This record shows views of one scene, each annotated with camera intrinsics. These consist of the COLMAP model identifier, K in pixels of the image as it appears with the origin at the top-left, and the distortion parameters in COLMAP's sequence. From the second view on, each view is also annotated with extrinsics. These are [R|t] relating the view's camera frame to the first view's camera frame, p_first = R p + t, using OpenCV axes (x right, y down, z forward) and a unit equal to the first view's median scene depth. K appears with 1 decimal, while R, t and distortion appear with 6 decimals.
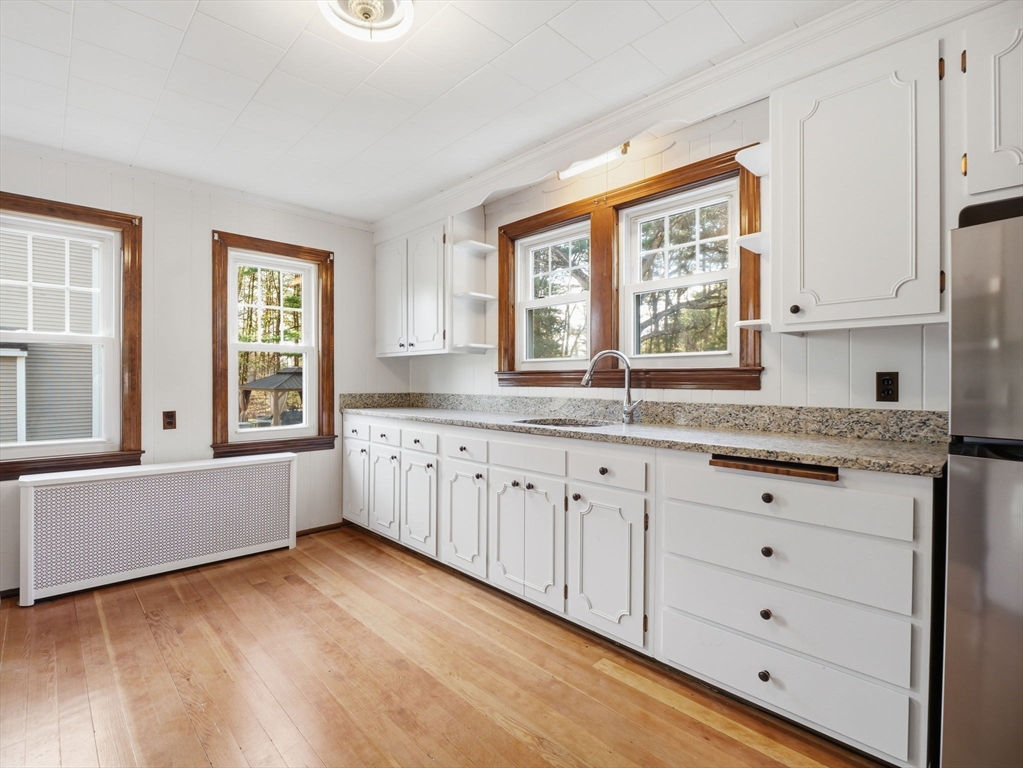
lens RADIAL K [[499.3, 0, 507.1], [0, 499.3, 383.3], [0, 0, 1]] dist [-0.012124, -0.002865]
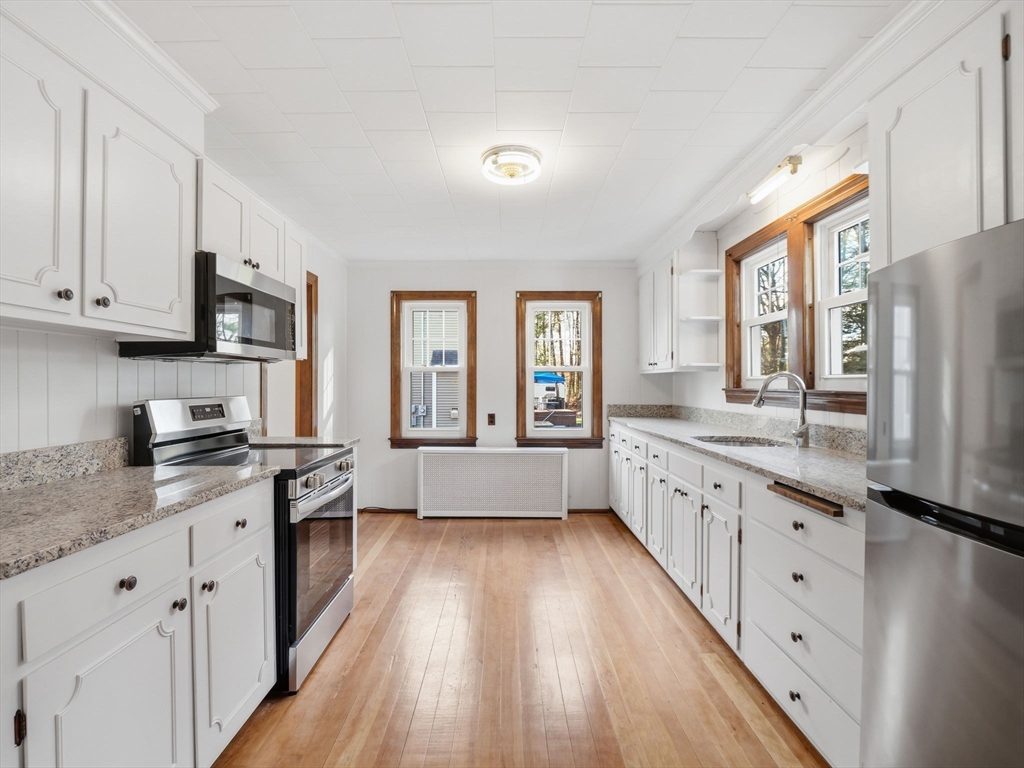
lens RADIAL K [[499.7, 0, 496.7], [0, 499.7, 383.2], [0, 0, 1]] dist [-0.012124, -0.002865]
pose [[0.715357, -0.001029, -0.698758, 0.433878], [-0.002727, 0.999987, -0.004264, -0.033357], [0.698753, 0.004955, 0.715346, -0.100931]]
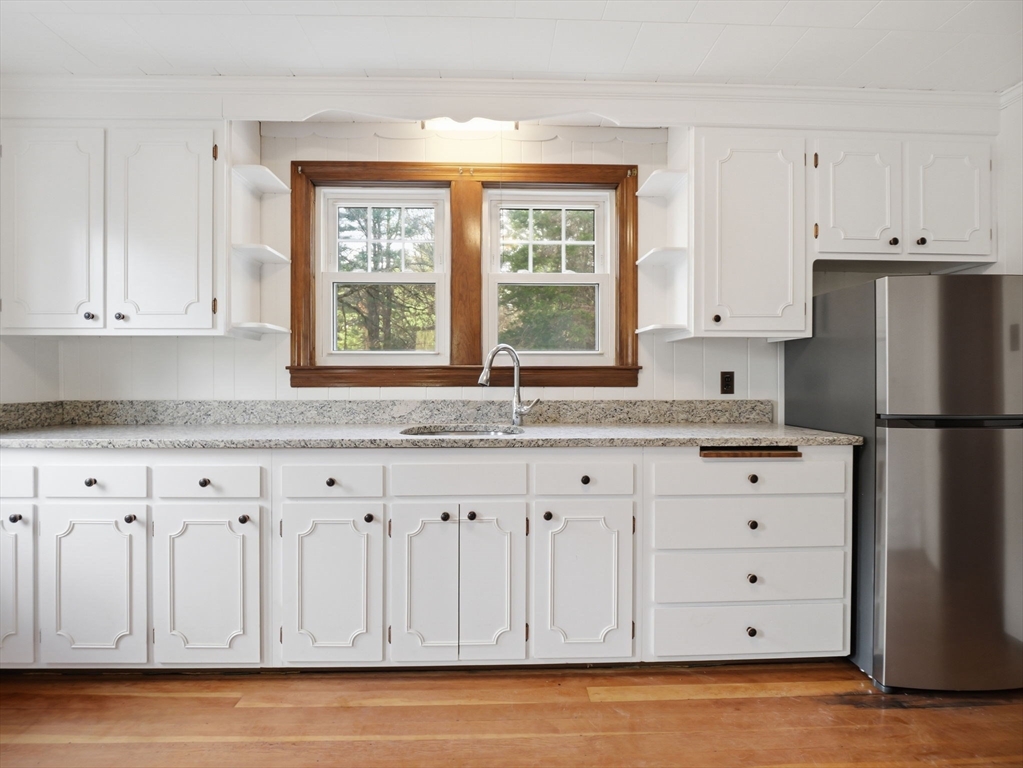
lens RADIAL K [[499.3, 0, 515.3], [0, 499.3, 381.1], [0, 0, 1]] dist [-0.012124, -0.002865]
pose [[0.661826, -0.007368, 0.749621, -0.391762], [0.005973, 0.999972, 0.004555, -0.004271], [-0.749633, 0.001463, 0.661852, 0.350399]]
